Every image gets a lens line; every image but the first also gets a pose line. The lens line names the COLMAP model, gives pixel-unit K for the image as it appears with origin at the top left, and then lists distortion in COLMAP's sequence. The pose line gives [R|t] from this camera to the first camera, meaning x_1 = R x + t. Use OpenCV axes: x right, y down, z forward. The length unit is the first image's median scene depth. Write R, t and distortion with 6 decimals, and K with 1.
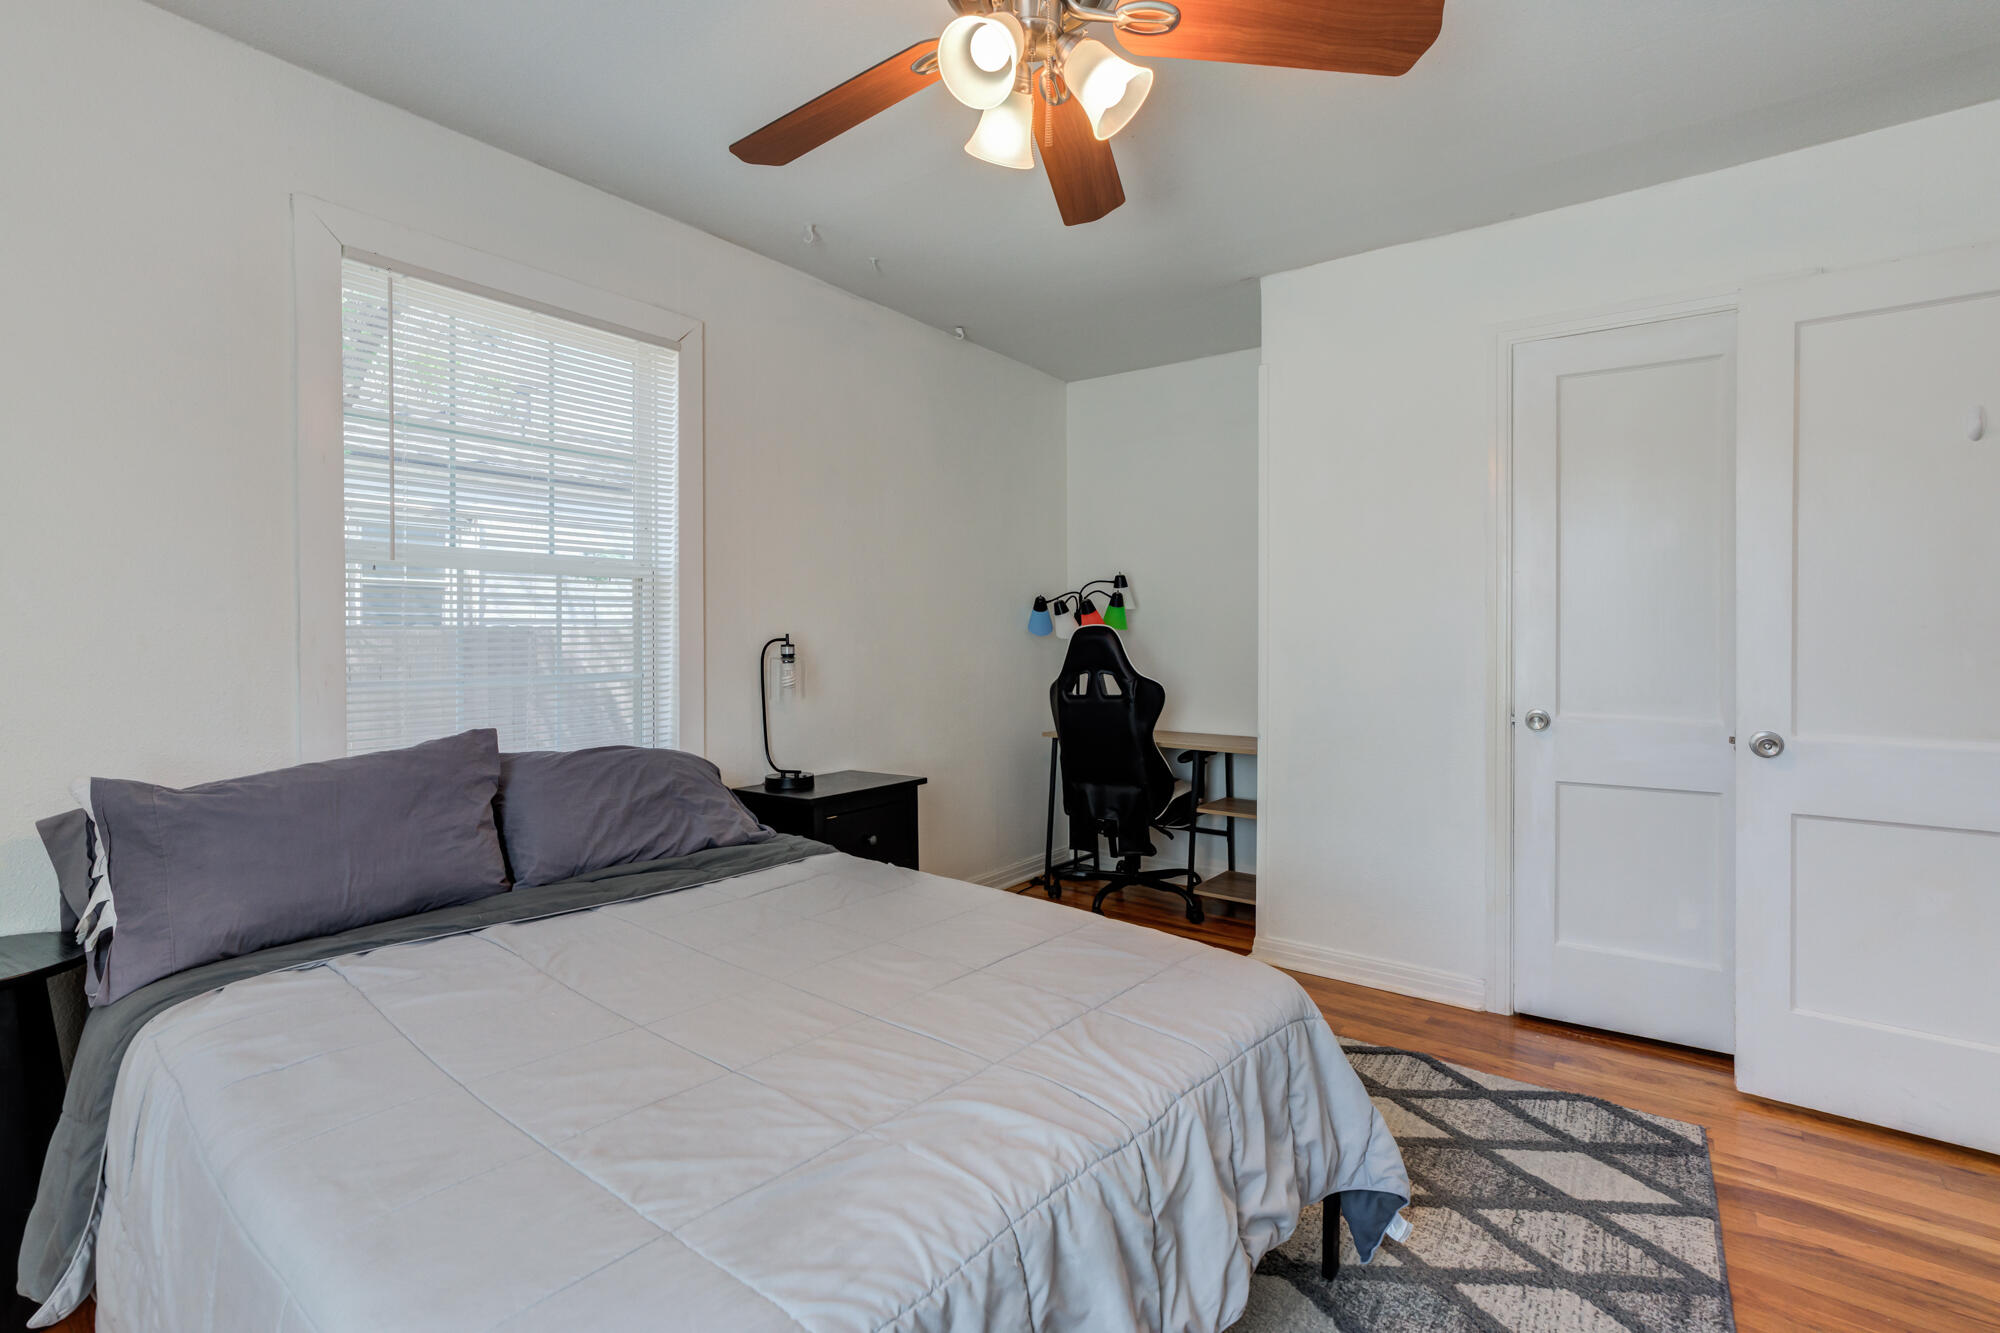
lens RADIAL K [[919.9, 0, 996.1], [0, 919.9, 654.2], [0, 0, 1]] dist [-0.003355, 0.011842]
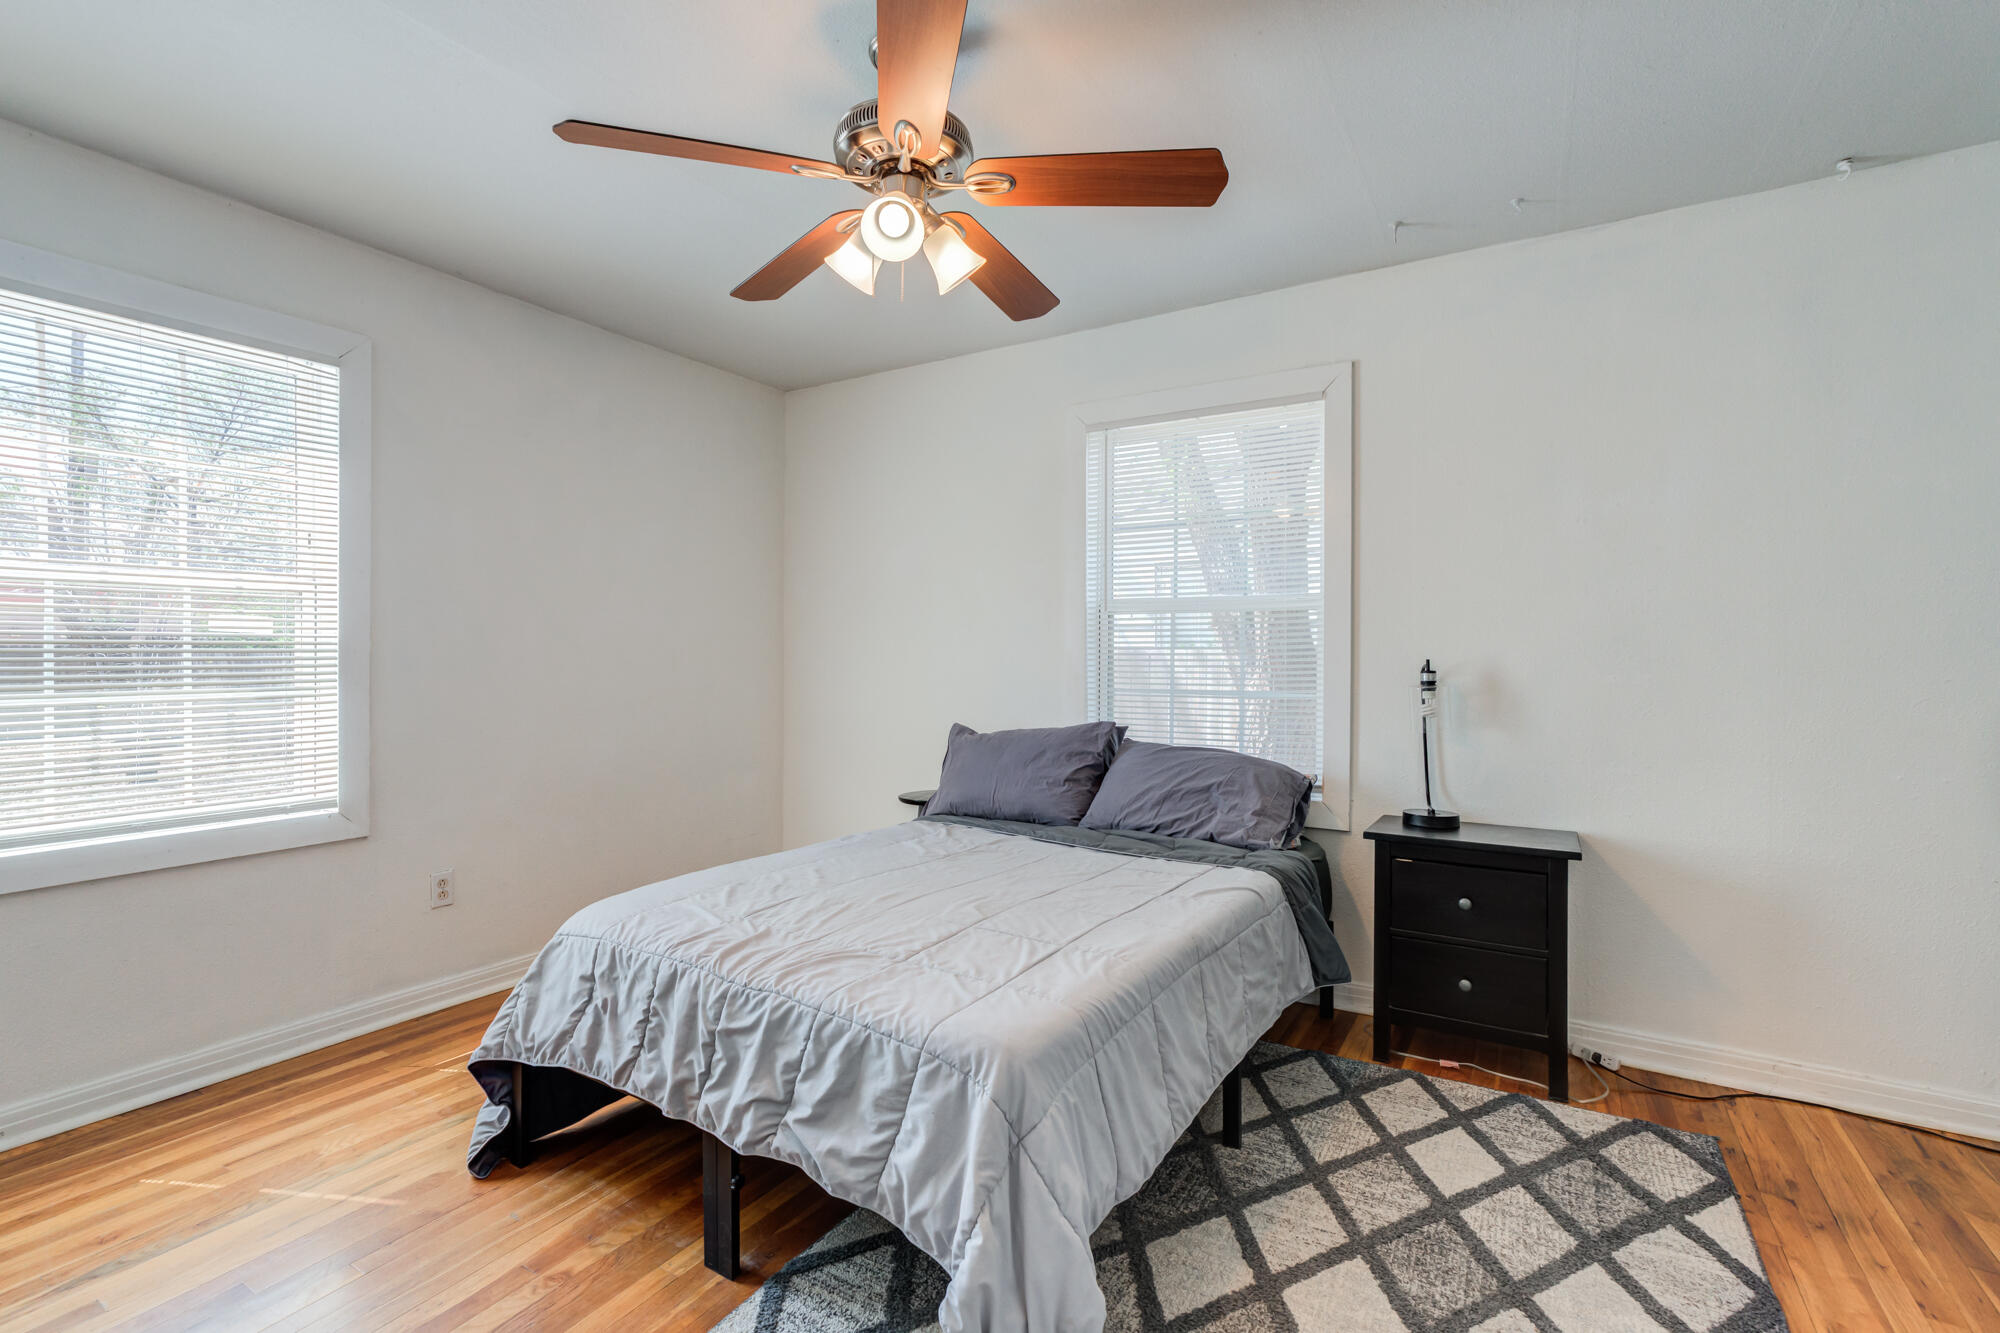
lens RADIAL K [[919.9, 0, 996.1], [0, 919.9, 654.2], [0, 0, 1]] dist [-0.003355, 0.011842]
pose [[0.102414, 0.008596, -0.994705, 0.790650], [-0.020215, 0.999774, 0.006559, -0.029355], [0.994536, 0.019436, 0.102565, 0.568437]]
